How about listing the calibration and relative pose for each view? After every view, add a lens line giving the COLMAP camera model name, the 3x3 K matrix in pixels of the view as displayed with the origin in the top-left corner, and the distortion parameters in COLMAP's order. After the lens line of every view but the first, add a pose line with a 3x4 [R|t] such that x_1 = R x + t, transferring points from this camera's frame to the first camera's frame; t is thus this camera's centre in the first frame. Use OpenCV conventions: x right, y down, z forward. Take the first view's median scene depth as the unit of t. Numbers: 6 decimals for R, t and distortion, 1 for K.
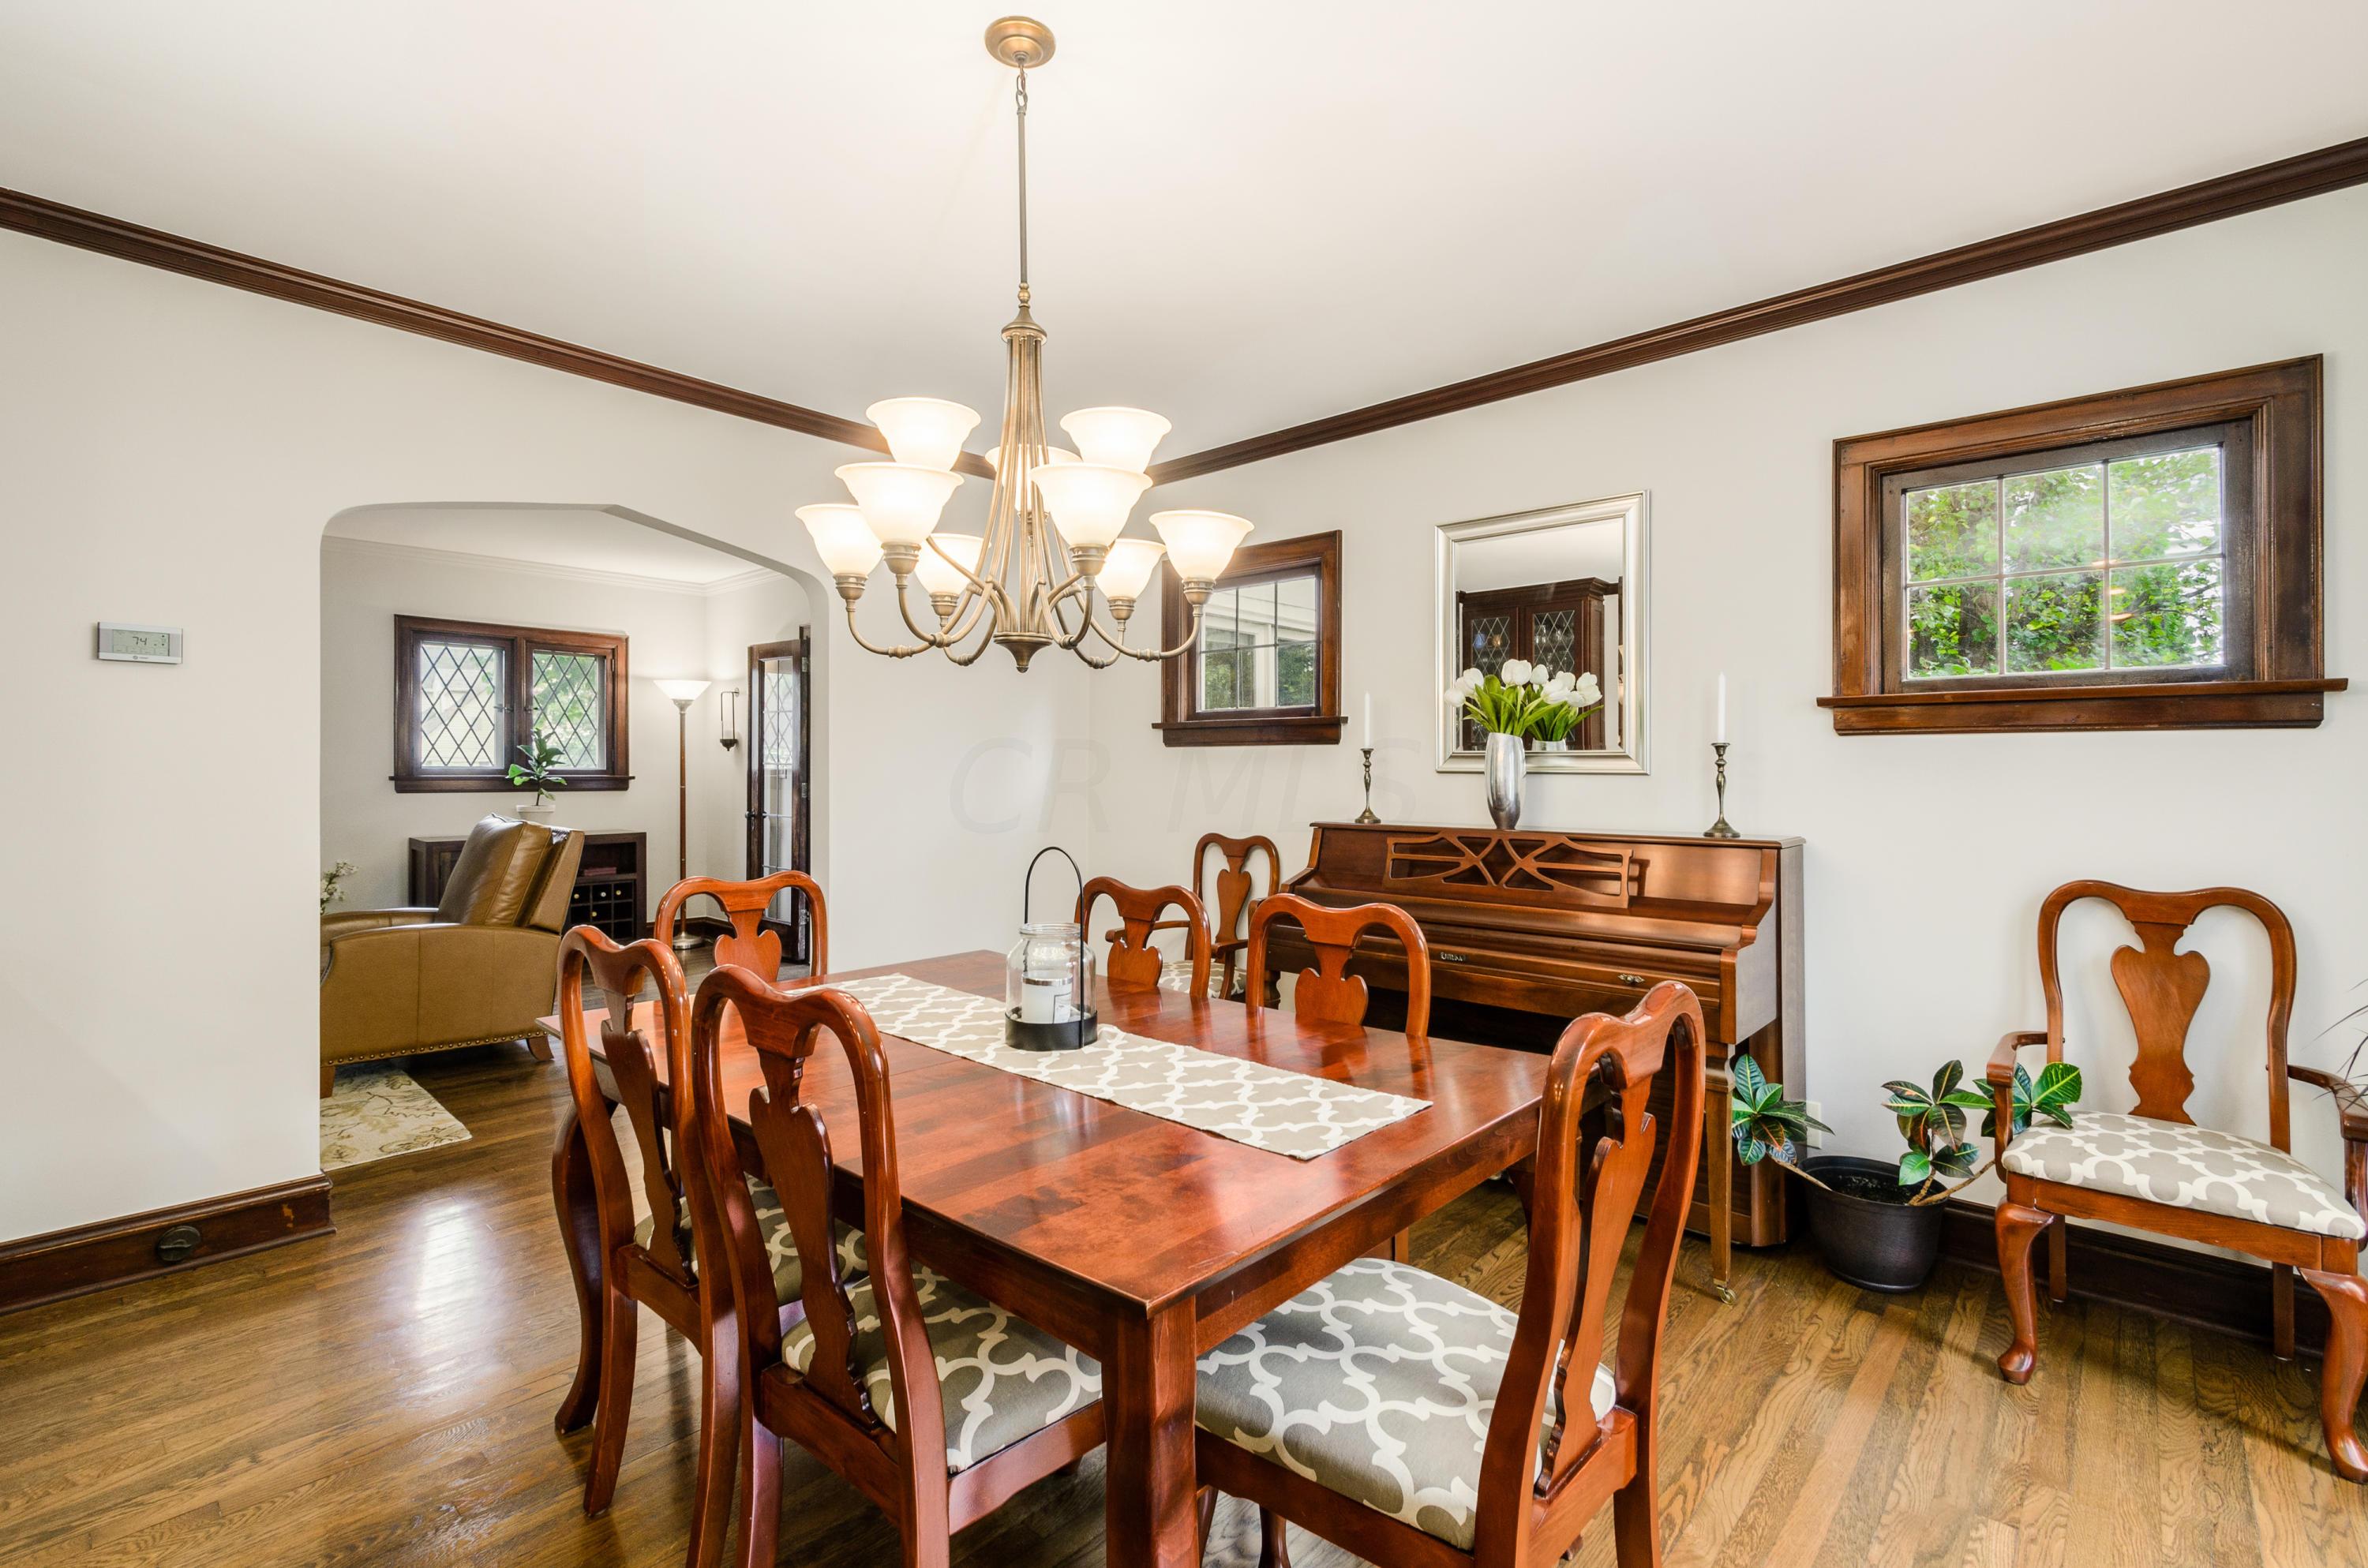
lens RADIAL K [[1073.0, 0, 1160.6], [0, 1073.0, 752.3], [0, 0, 1]] dist [0.003261, -0.002939]
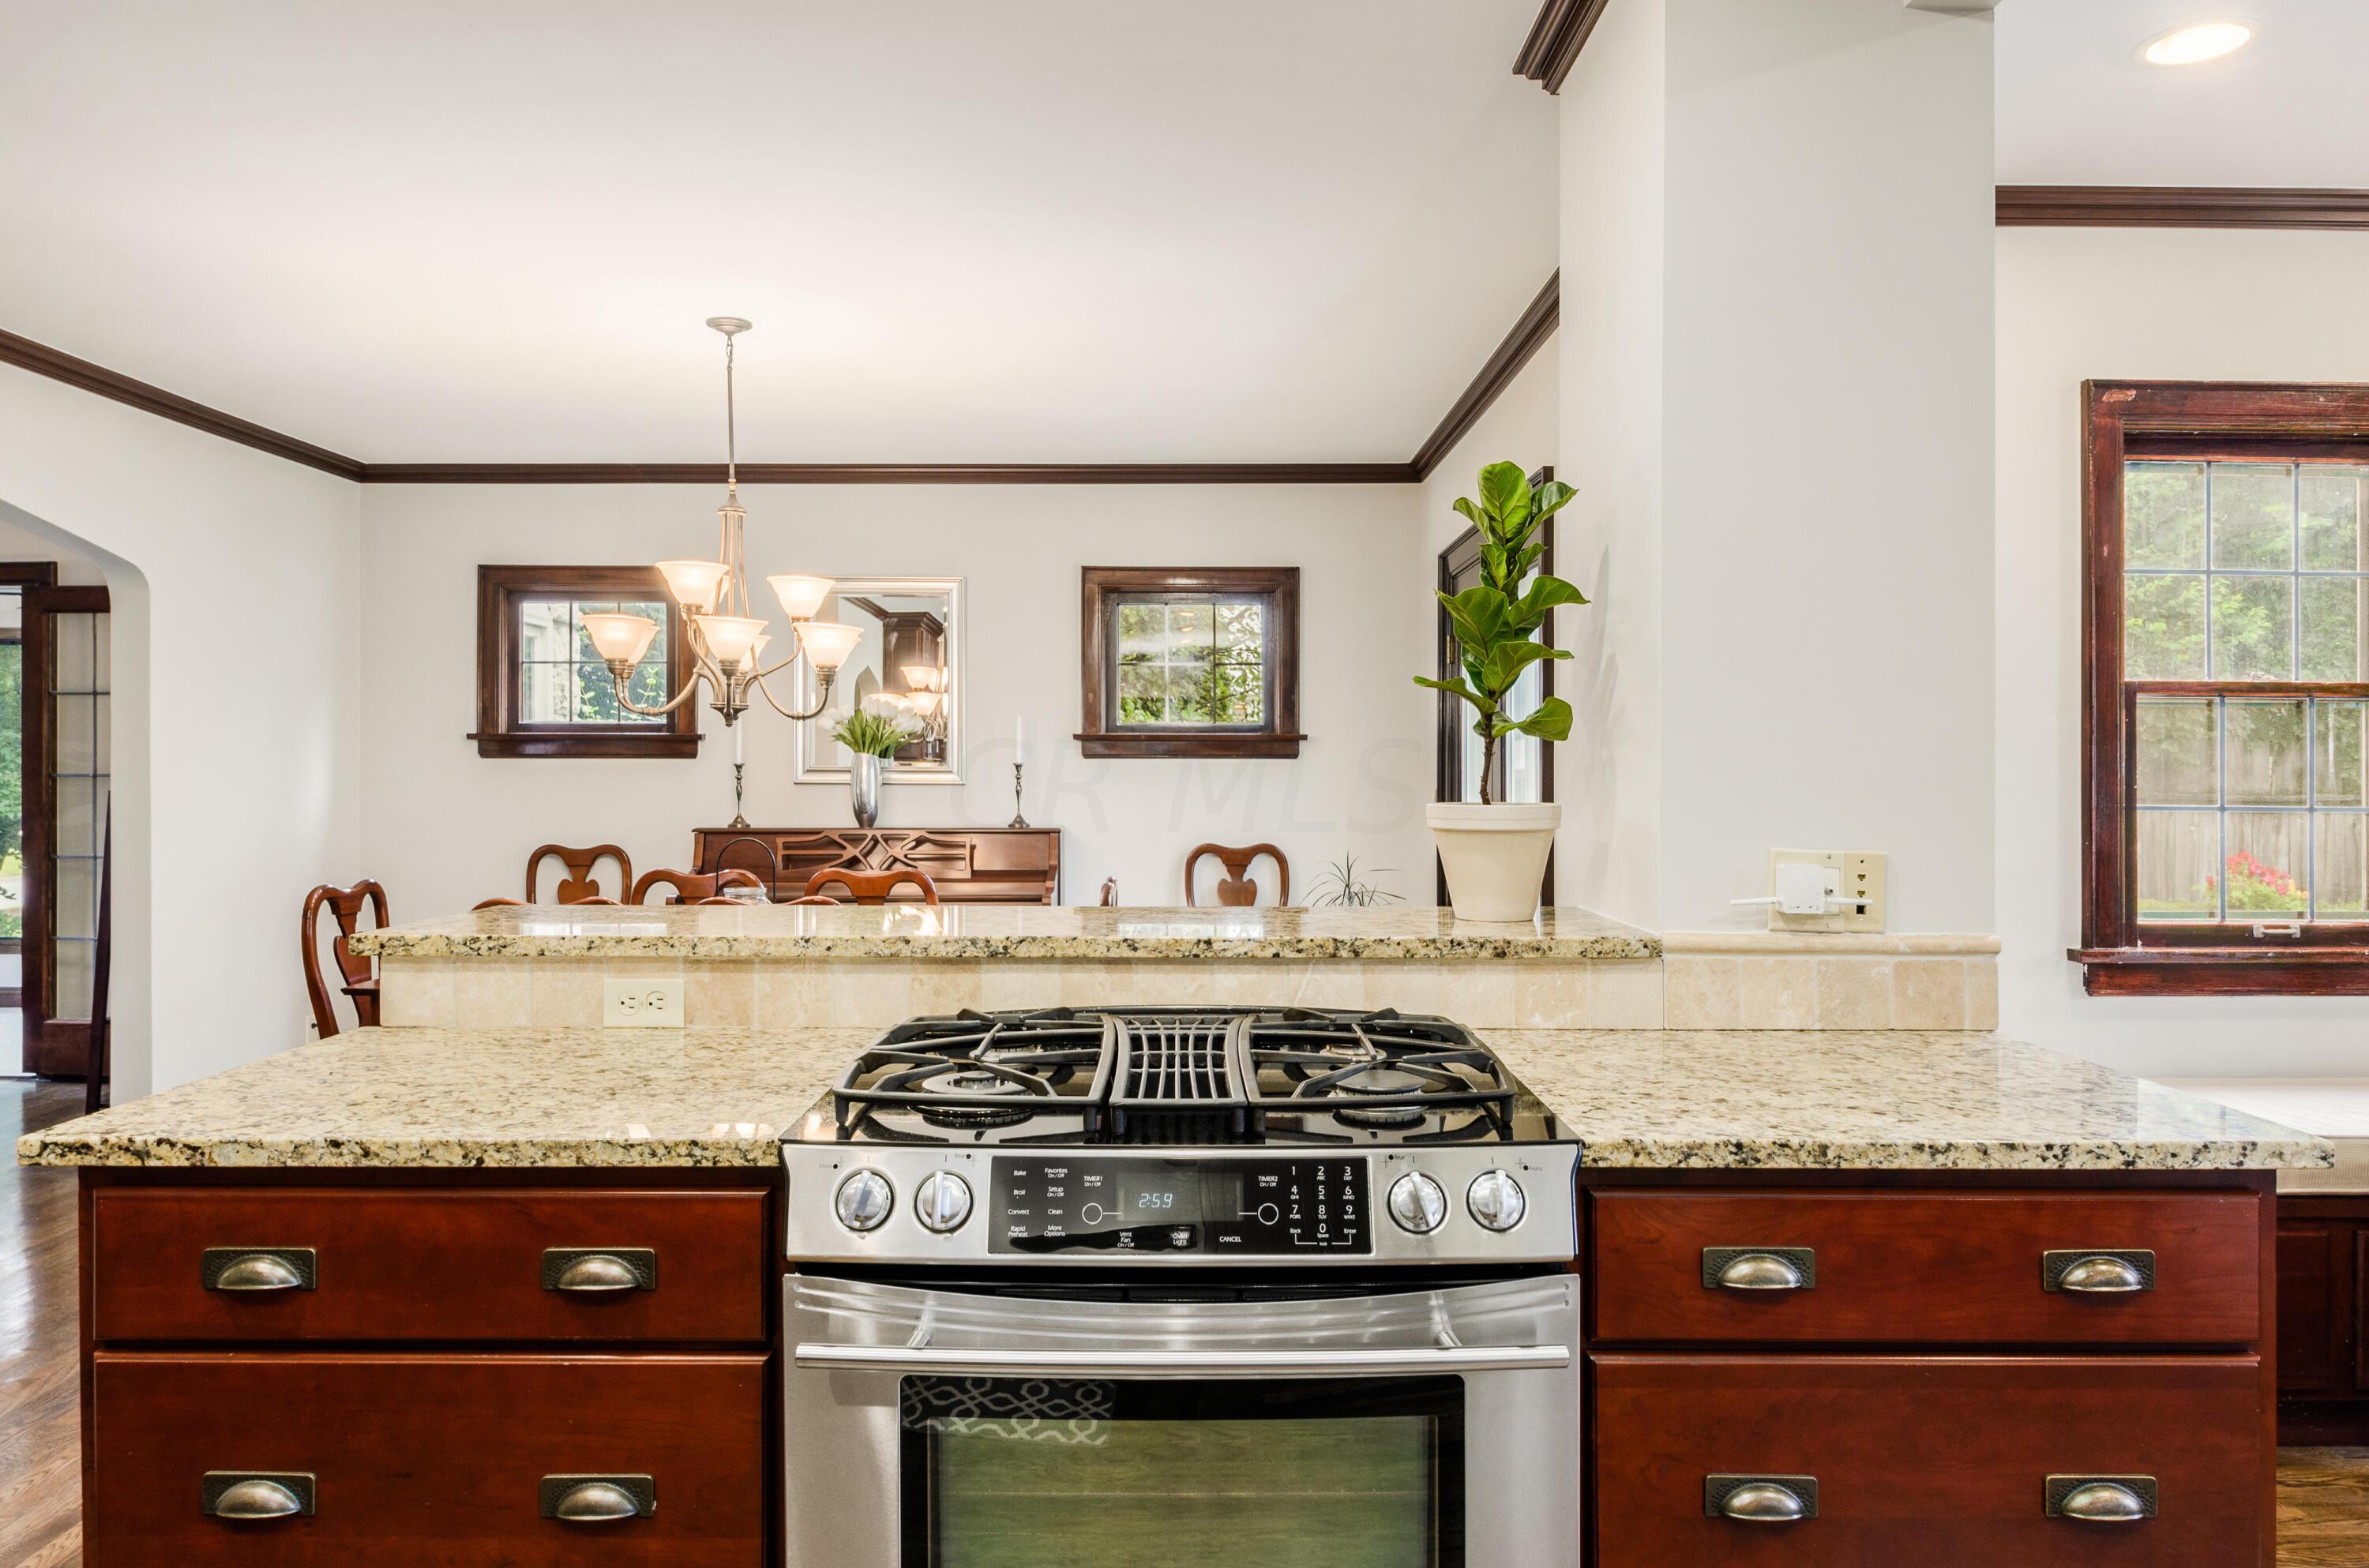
lens RADIAL K [[1563.6, 0, 1157.8], [0, 1563.6, 771.4], [0, 0, 1]] dist [-0.000936, -0.003717]
pose [[0.732814, -0.002215, 0.680425, -0.720349], [-0.009182, 0.999871, 0.013144, -0.024771], [-0.680367, -0.015880, 0.732700, -0.629828]]
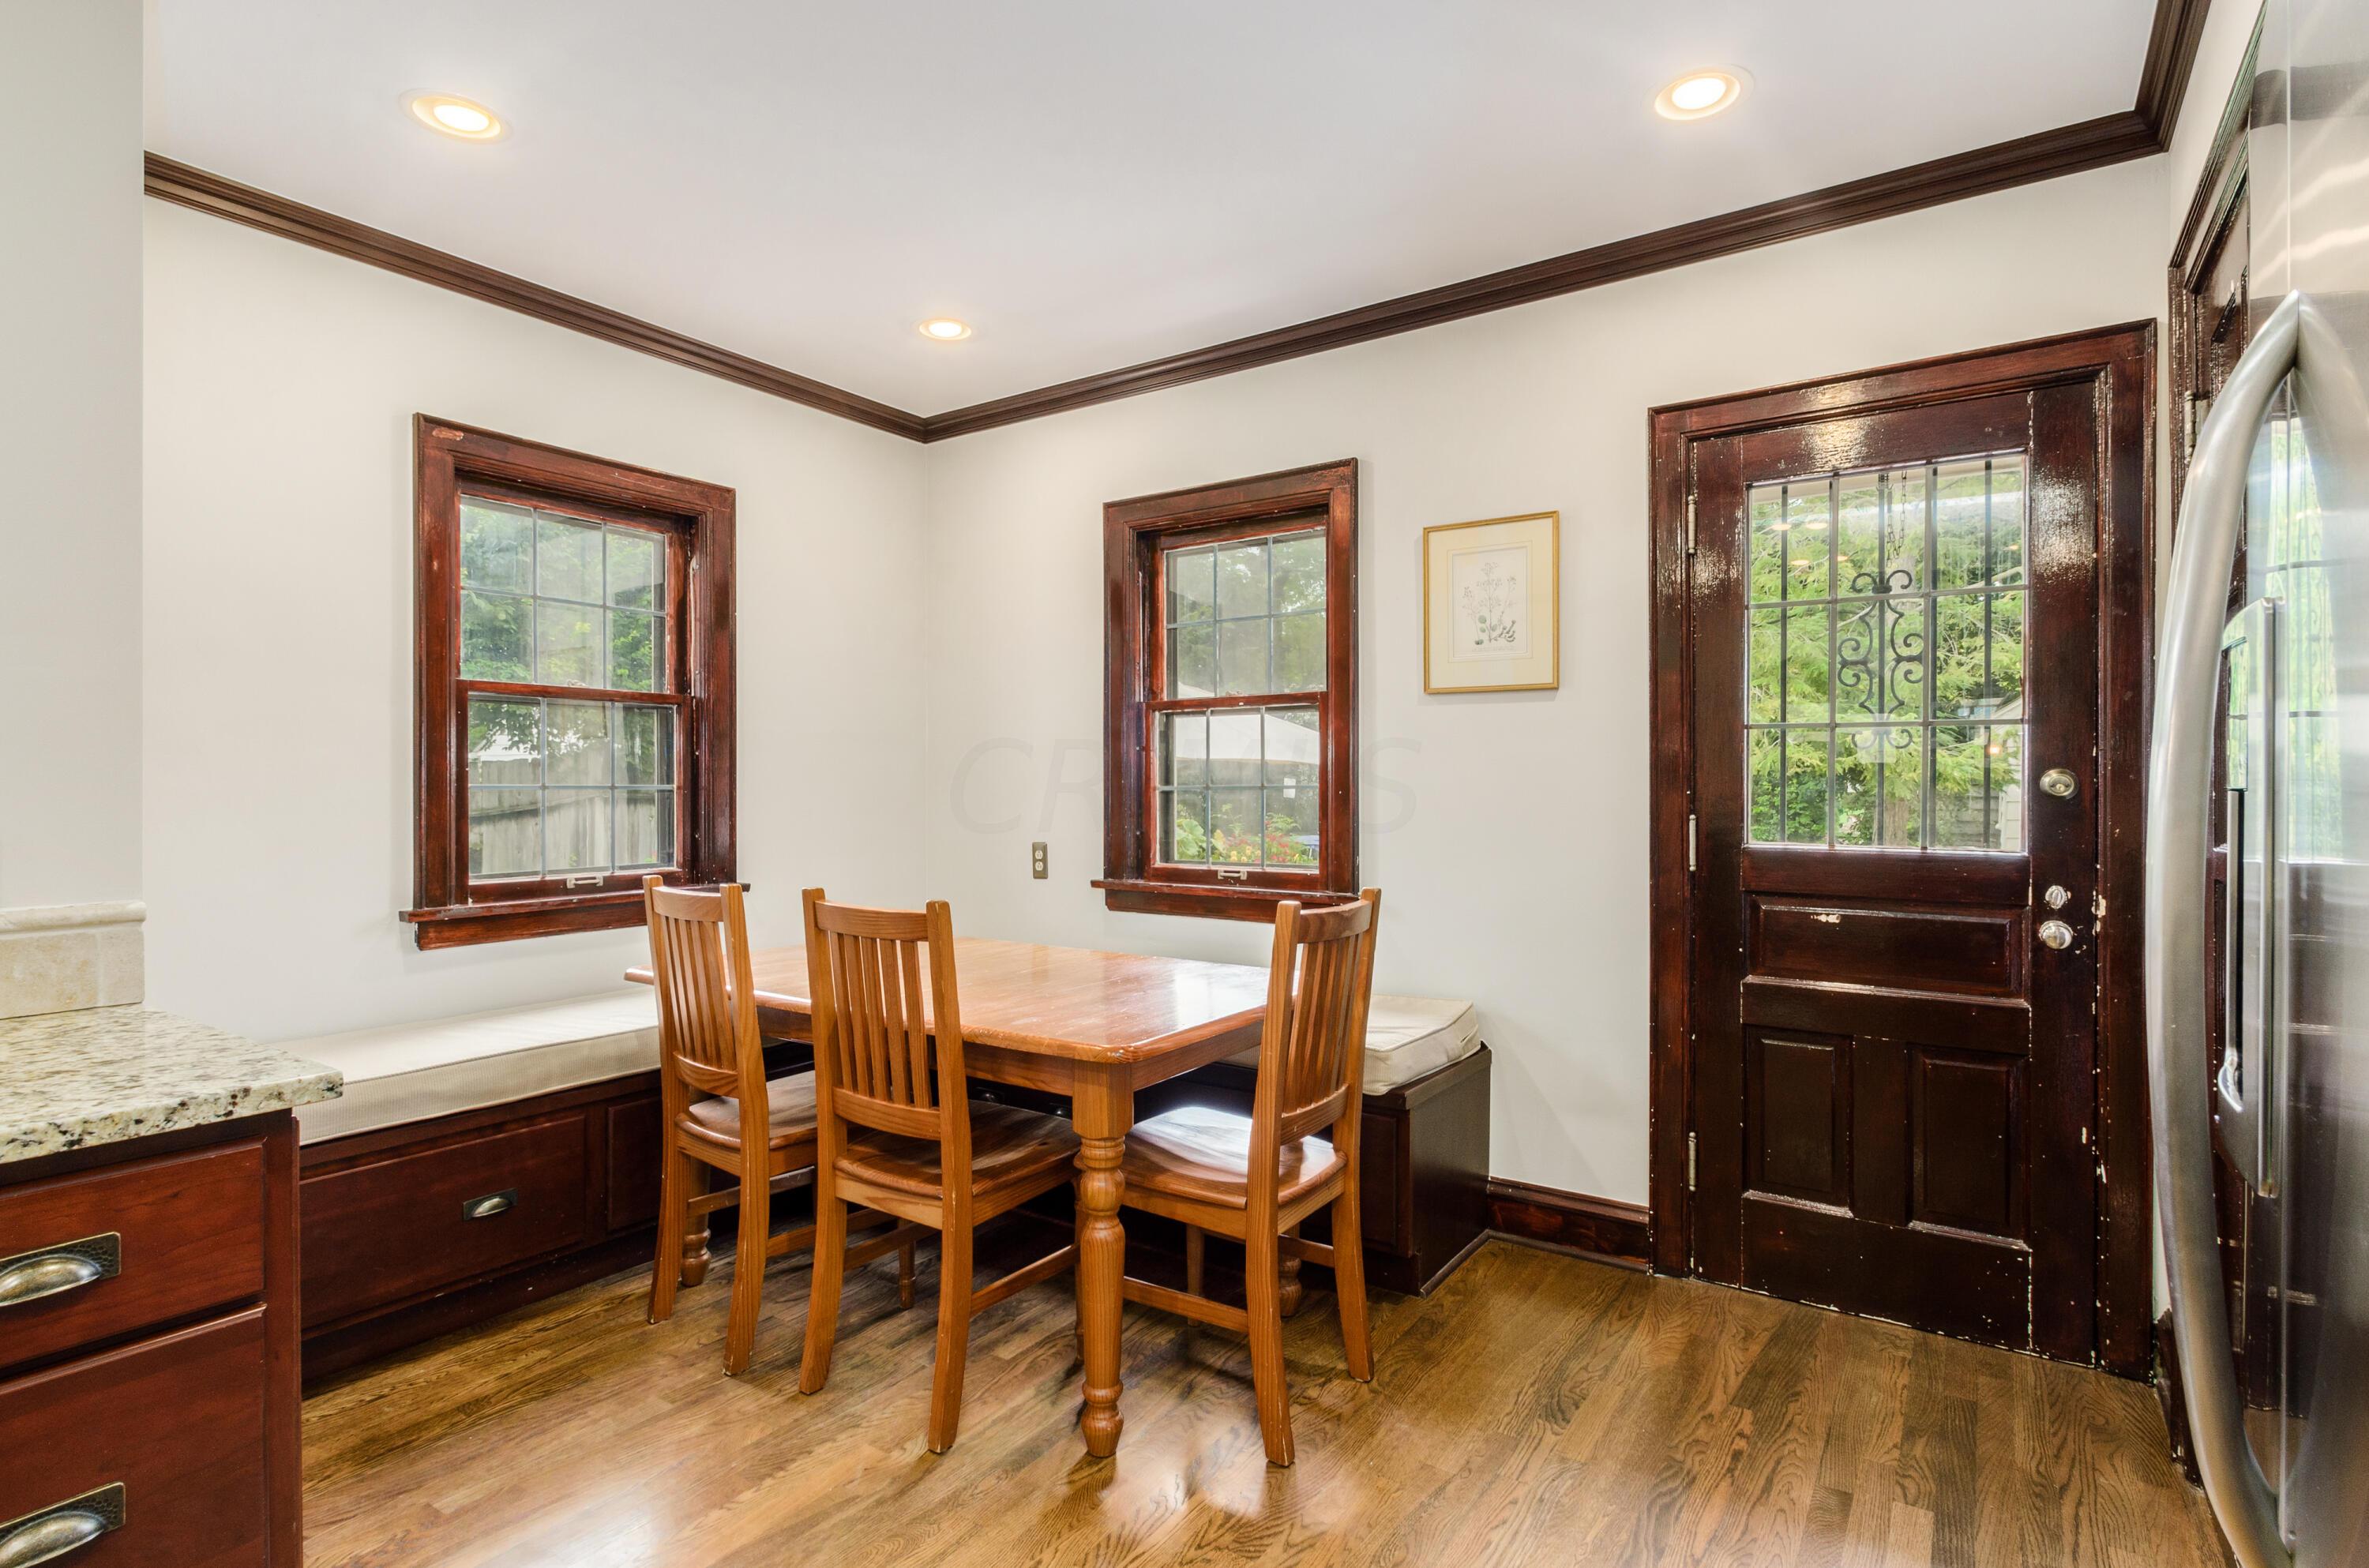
lens RADIAL K [[1182.1, 0, 1181.6], [0, 1182.1, 791.4], [0, 0, 1]] dist [0.000823, -0.002599]
pose [[-0.148939, -0.009620, 0.988800, -0.529182], [-0.008930, 0.999925, 0.008384, -0.000554], [-0.988806, -0.007582, -0.149013, -0.734443]]
